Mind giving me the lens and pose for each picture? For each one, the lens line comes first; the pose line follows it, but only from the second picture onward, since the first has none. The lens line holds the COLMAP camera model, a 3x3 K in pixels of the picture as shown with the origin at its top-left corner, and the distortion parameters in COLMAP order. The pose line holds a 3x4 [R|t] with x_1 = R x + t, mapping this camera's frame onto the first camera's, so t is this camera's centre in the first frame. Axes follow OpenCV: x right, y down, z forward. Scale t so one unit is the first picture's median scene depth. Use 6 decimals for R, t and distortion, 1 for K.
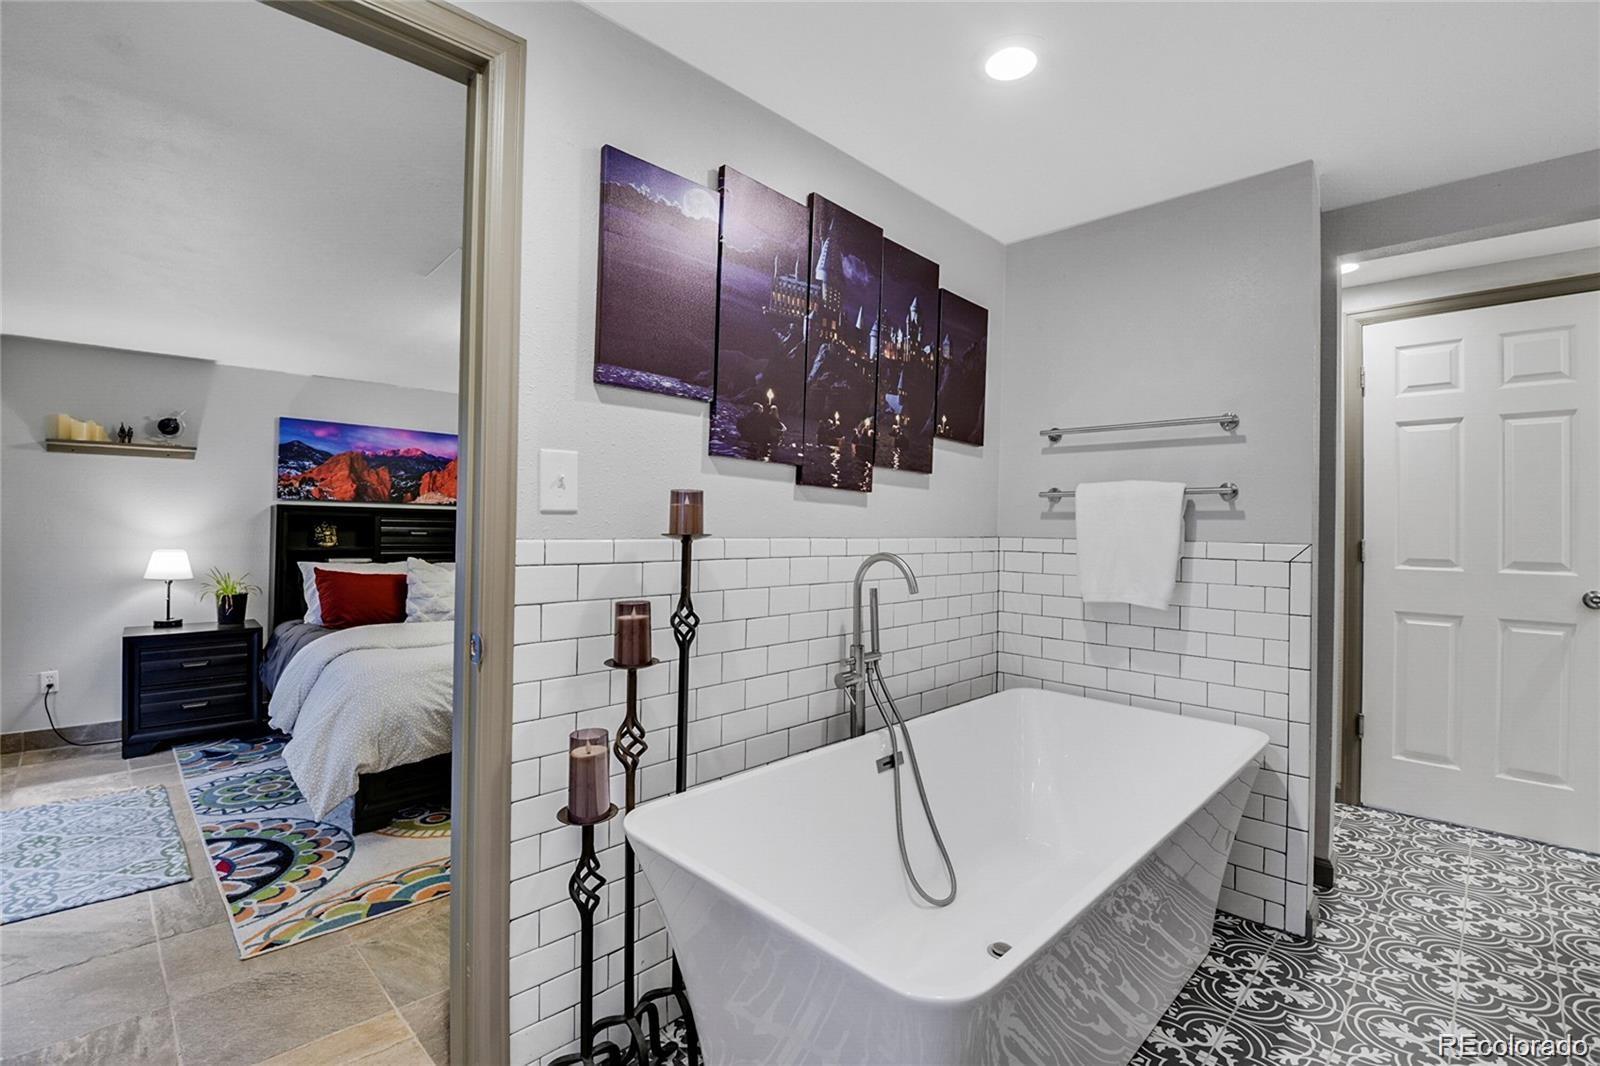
lens RADIAL K [[710.0, 0, 814.4], [0, 710.0, 521.8], [0, 0, 1]] dist [-0.007301, -0.004584]
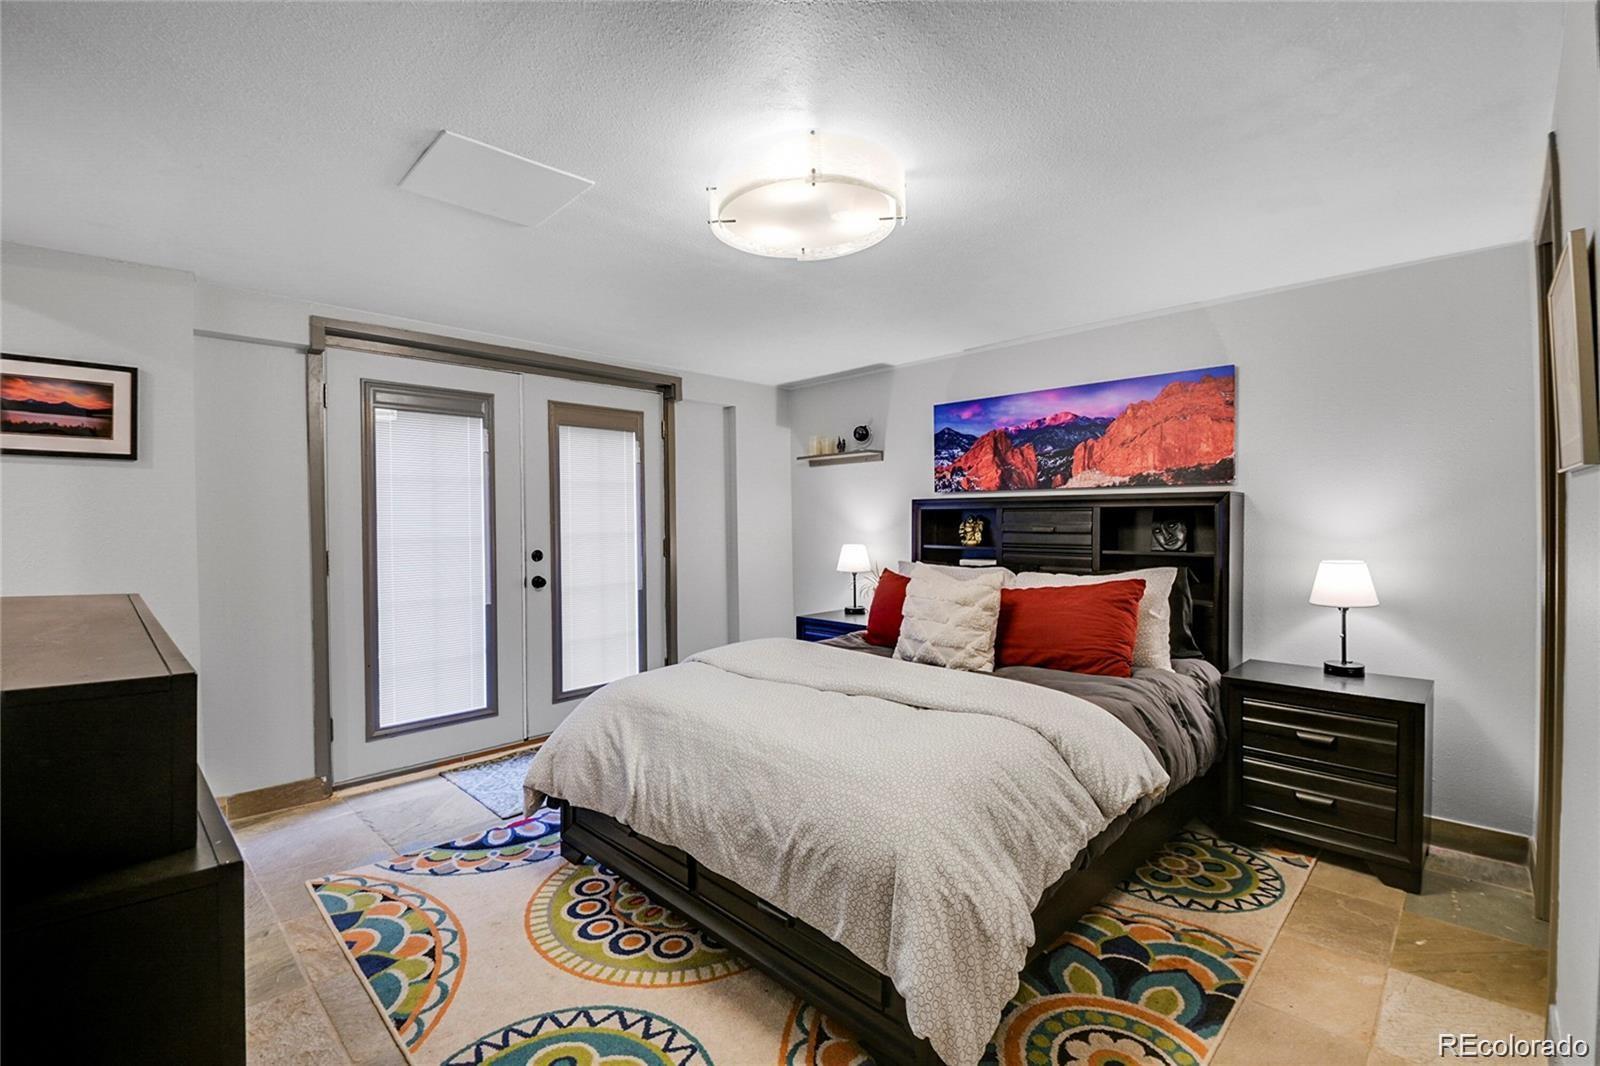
lens RADIAL K [[710.0, 0, 799.6], [0, 710.0, 527.4], [0, 0, 1]] dist [-0.007301, -0.004584]
pose [[-0.014814, 0.007547, -0.999862, 0.181402], [0.027889, 0.999586, 0.007132, 0.001299], [0.999501, -0.027780, -0.015019, 0.812862]]
